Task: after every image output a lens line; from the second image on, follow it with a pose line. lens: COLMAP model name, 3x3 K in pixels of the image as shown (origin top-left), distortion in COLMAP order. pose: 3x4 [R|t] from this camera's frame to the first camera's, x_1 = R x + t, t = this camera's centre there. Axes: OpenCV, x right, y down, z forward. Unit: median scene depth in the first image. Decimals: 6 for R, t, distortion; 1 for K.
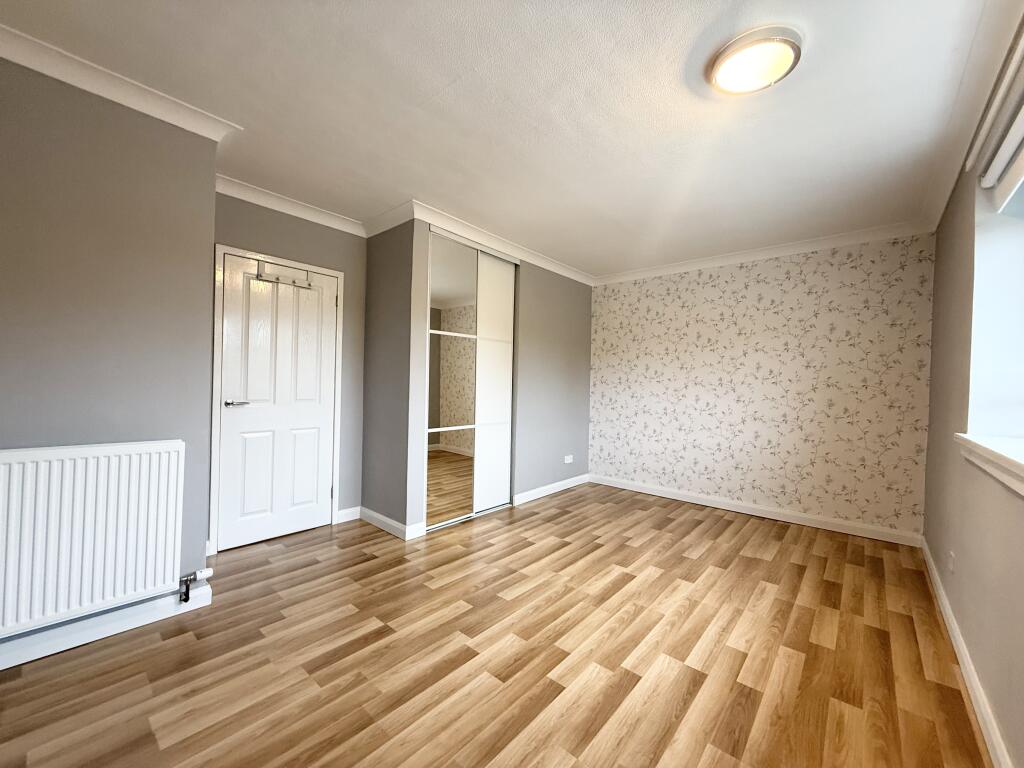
lens RADIAL K [[407.0, 0, 509.5], [0, 407.0, 382.4], [0, 0, 1]] dist [-0.000269, 0.000238]
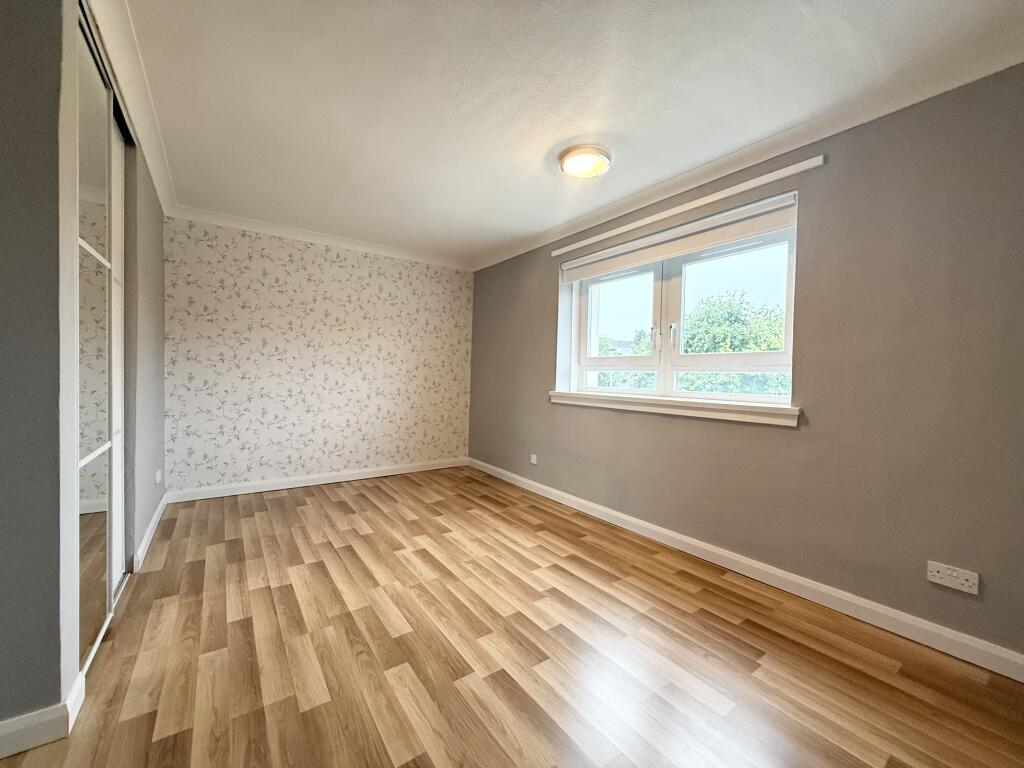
lens RADIAL K [[407.0, 0, 509.5], [0, 407.0, 382.4], [0, 0, 1]] dist [-0.000269, 0.000238]
pose [[0.233452, -0.037678, 0.971638, -0.597365], [-0.018781, 0.998888, 0.043247, 0.000022], [-0.972187, -0.028344, 0.232485, 0.519942]]
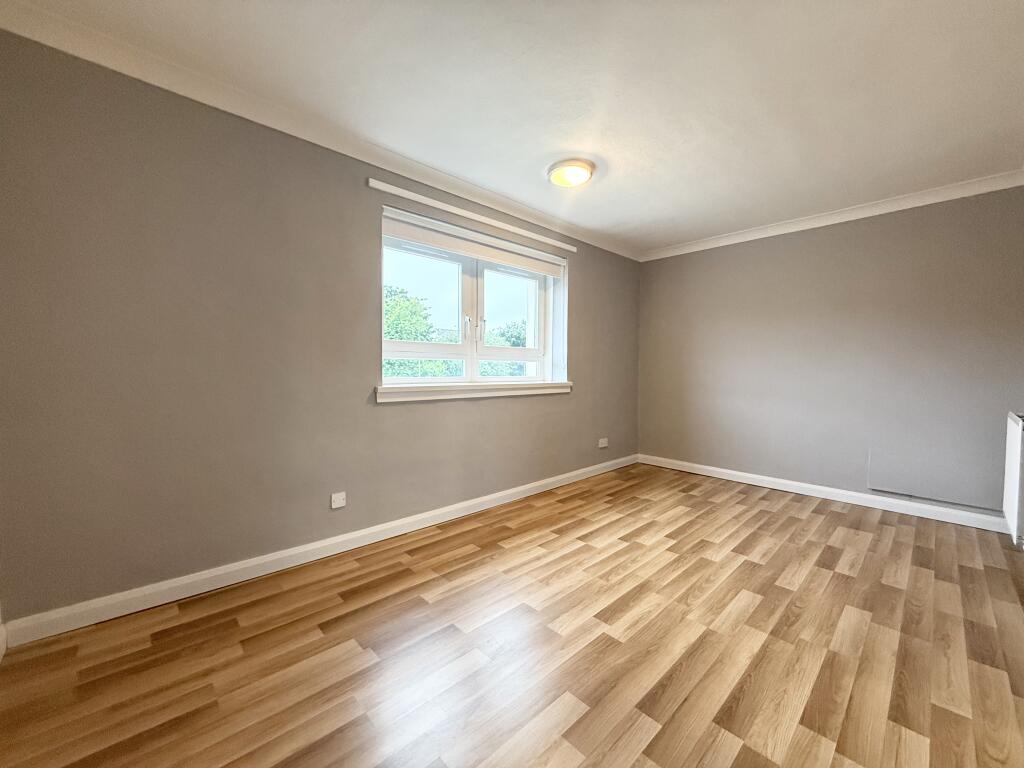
lens RADIAL K [[407.0, 0, 509.5], [0, 407.0, 382.4], [0, 0, 1]] dist [-0.000269, 0.000238]
pose [[-0.994953, -0.036412, 0.093503, 0.382920], [-0.033528, 0.998918, 0.032232, 0.035946], [-0.094576, 0.028935, -0.995097, 1.617122]]
